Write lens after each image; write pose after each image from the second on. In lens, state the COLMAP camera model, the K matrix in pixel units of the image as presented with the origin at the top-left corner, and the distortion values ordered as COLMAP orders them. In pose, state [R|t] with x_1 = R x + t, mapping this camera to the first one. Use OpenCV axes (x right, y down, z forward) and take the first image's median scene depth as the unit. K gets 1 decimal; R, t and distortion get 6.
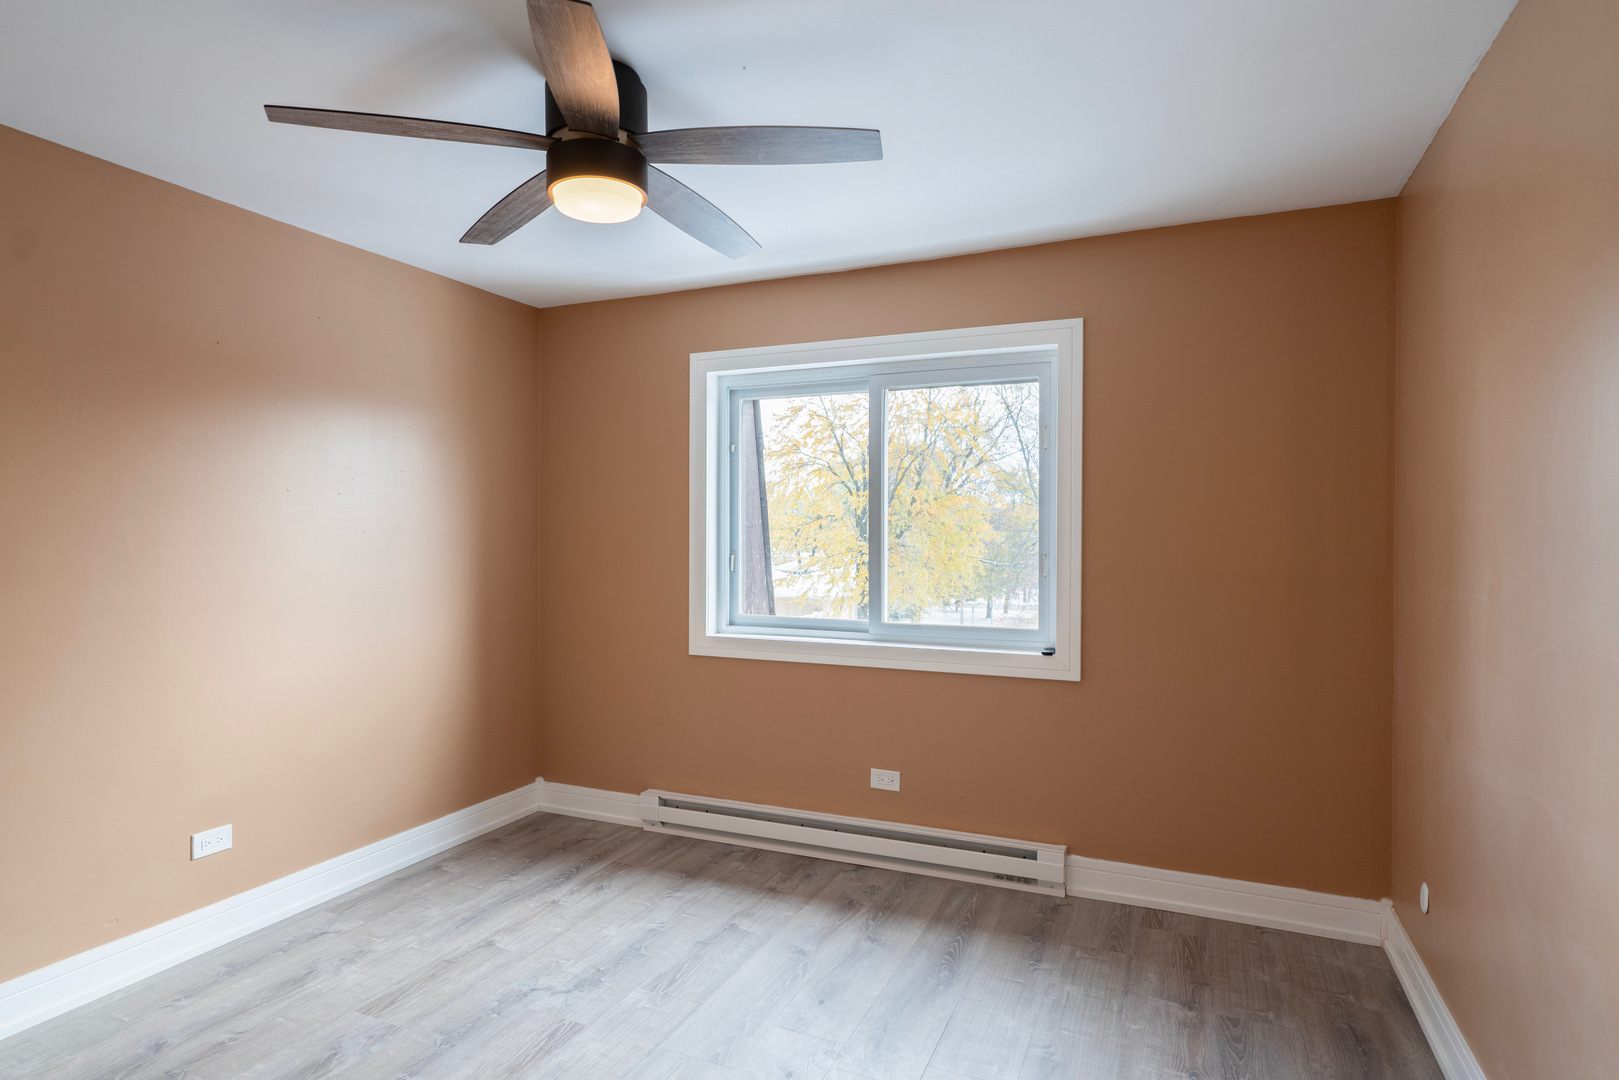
lens RADIAL K [[891.0, 0, 816.6], [0, 891.0, 539.8], [0, 0, 1]] dist [-0.001063, 0.003052]
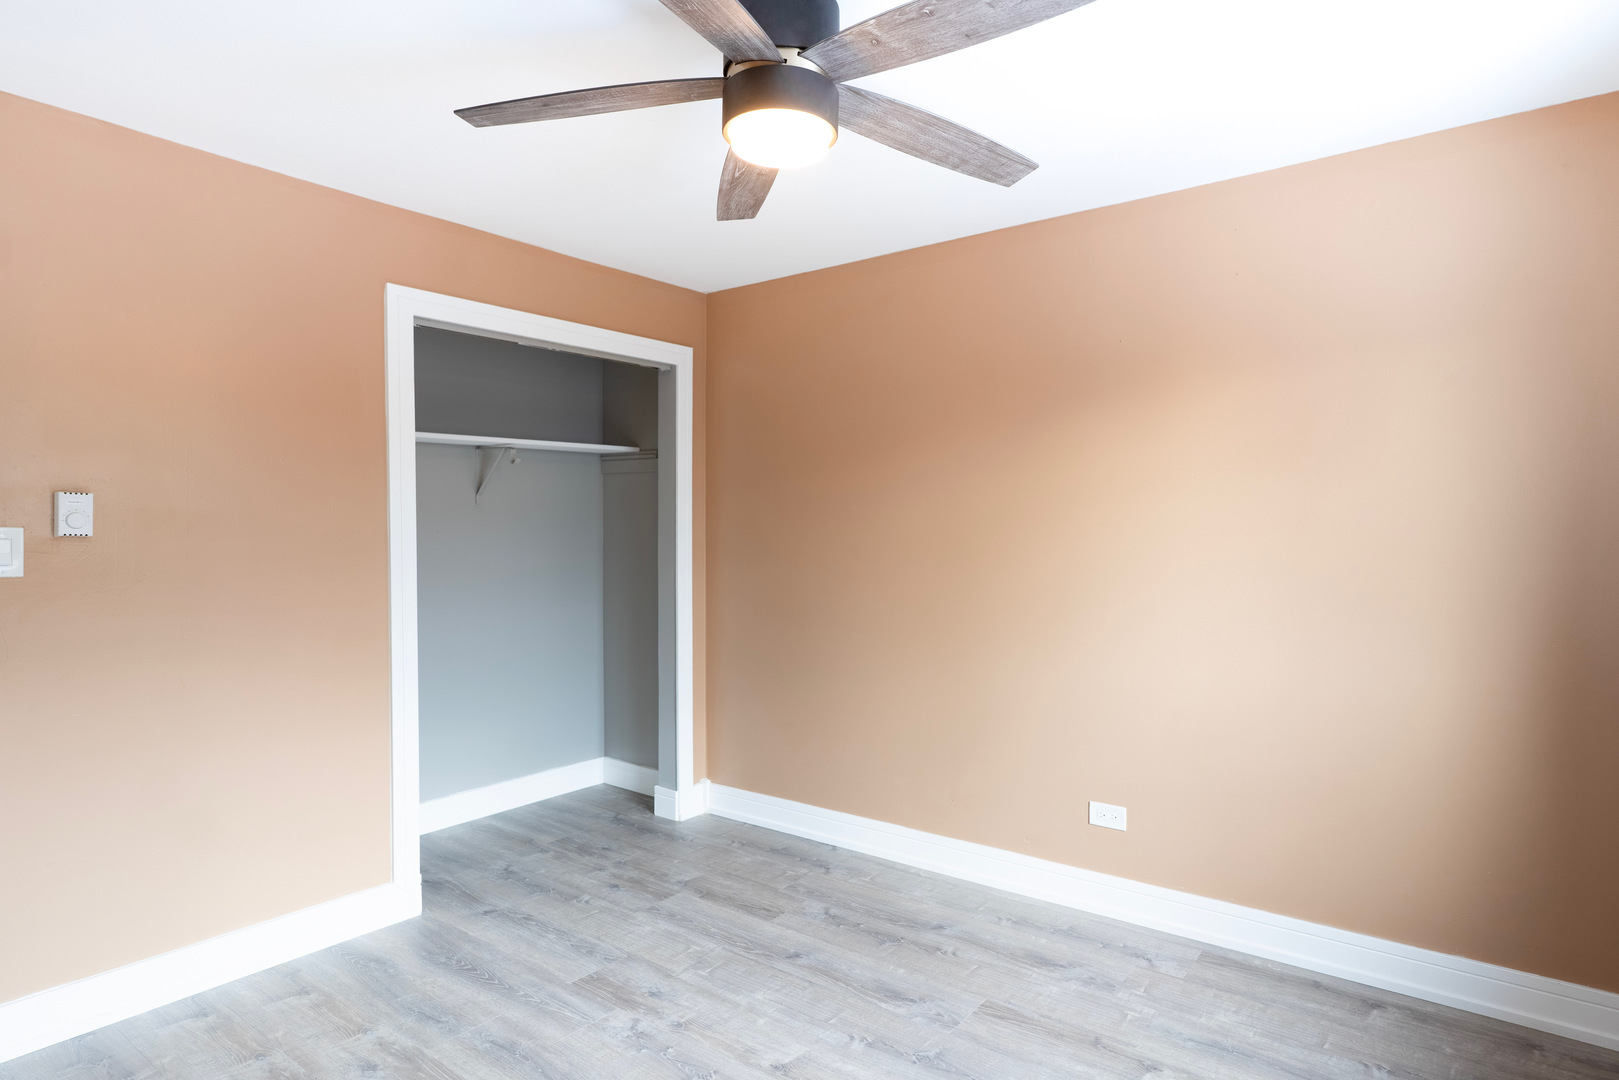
lens RADIAL K [[891.0, 0, 816.6], [0, 891.0, 539.8], [0, 0, 1]] dist [-0.001063, 0.003052]
pose [[-0.245516, 0.009674, -0.969344, 0.442181], [-0.005538, 0.999920, 0.011382, -0.004111], [0.969377, 0.008162, -0.245442, 0.923211]]
